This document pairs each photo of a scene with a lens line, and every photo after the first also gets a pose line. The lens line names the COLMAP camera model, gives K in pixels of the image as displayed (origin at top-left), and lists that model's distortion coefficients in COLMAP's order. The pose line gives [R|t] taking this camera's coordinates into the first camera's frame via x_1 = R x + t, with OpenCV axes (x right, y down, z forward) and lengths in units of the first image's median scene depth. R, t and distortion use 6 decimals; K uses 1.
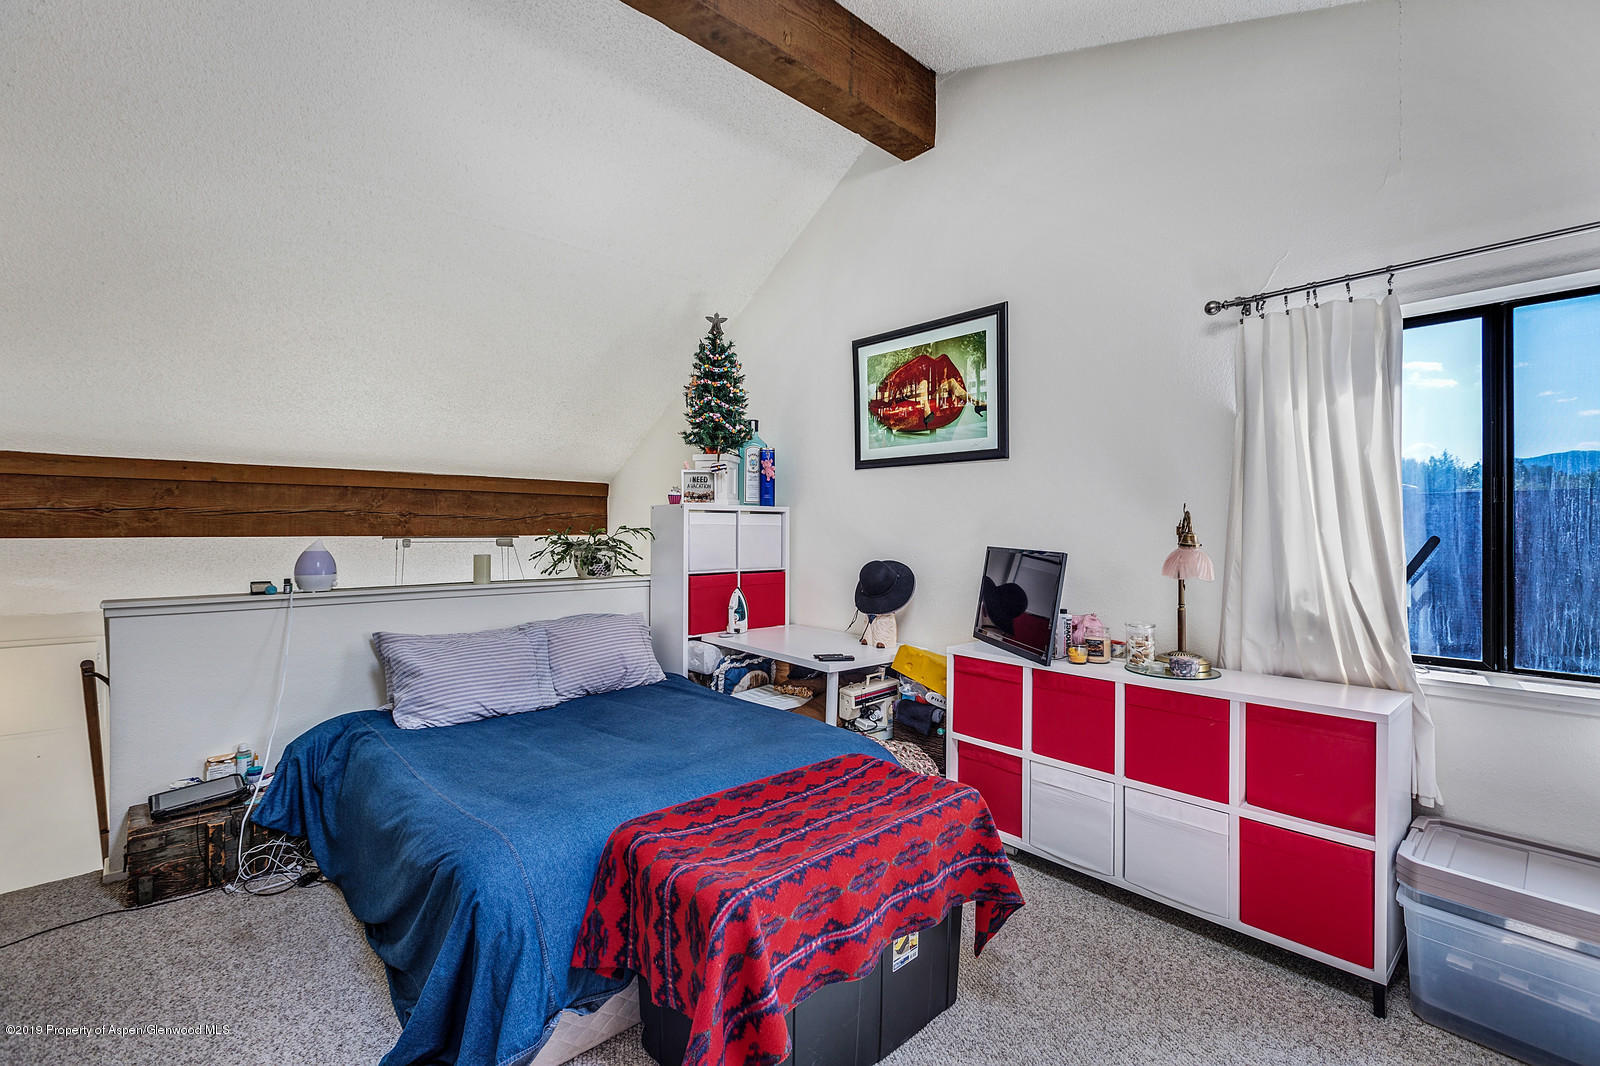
lens RADIAL K [[728.9, 0, 801.2], [0, 728.9, 527.7], [0, 0, 1]] dist [0.000882, 0.000106]
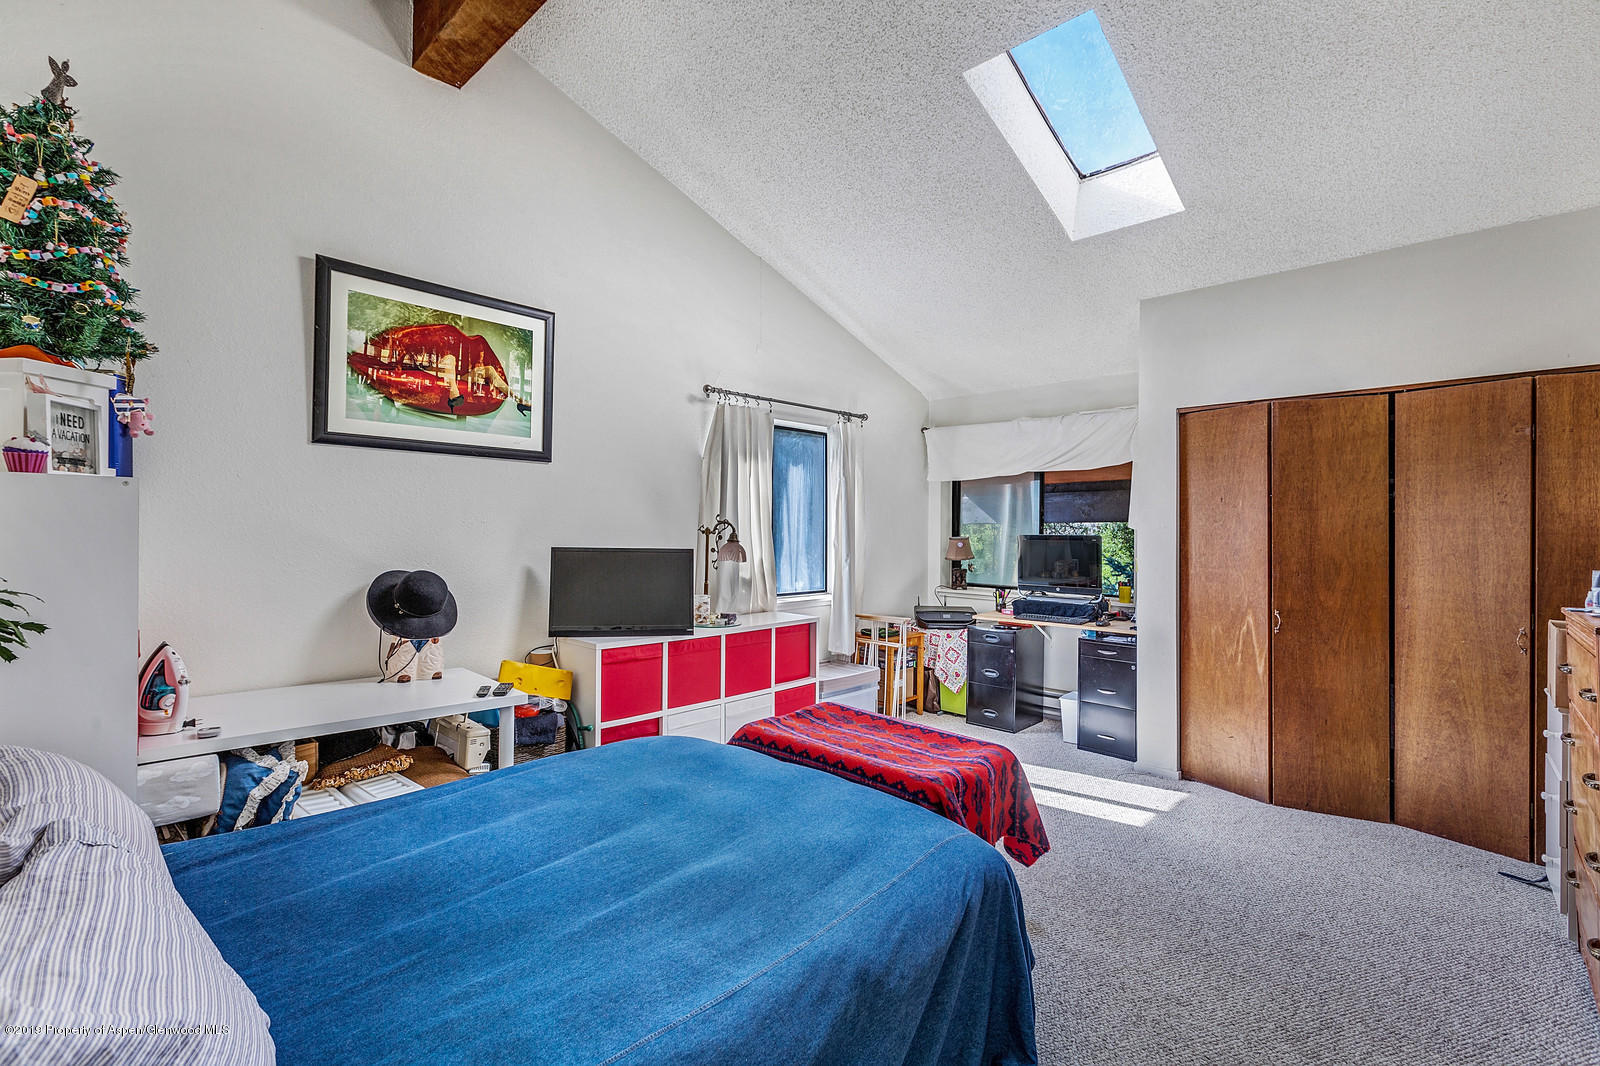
lens RADIAL K [[728.9, 0, 801.1], [0, 728.9, 531.3], [0, 0, 1]] dist [0.000882, 0.000106]
pose [[-0.084901, -0.004791, 0.996378, -0.728678], [-0.008380, 0.999957, 0.004094, -0.003680], [-0.996354, -0.008002, -0.084937, 0.676395]]
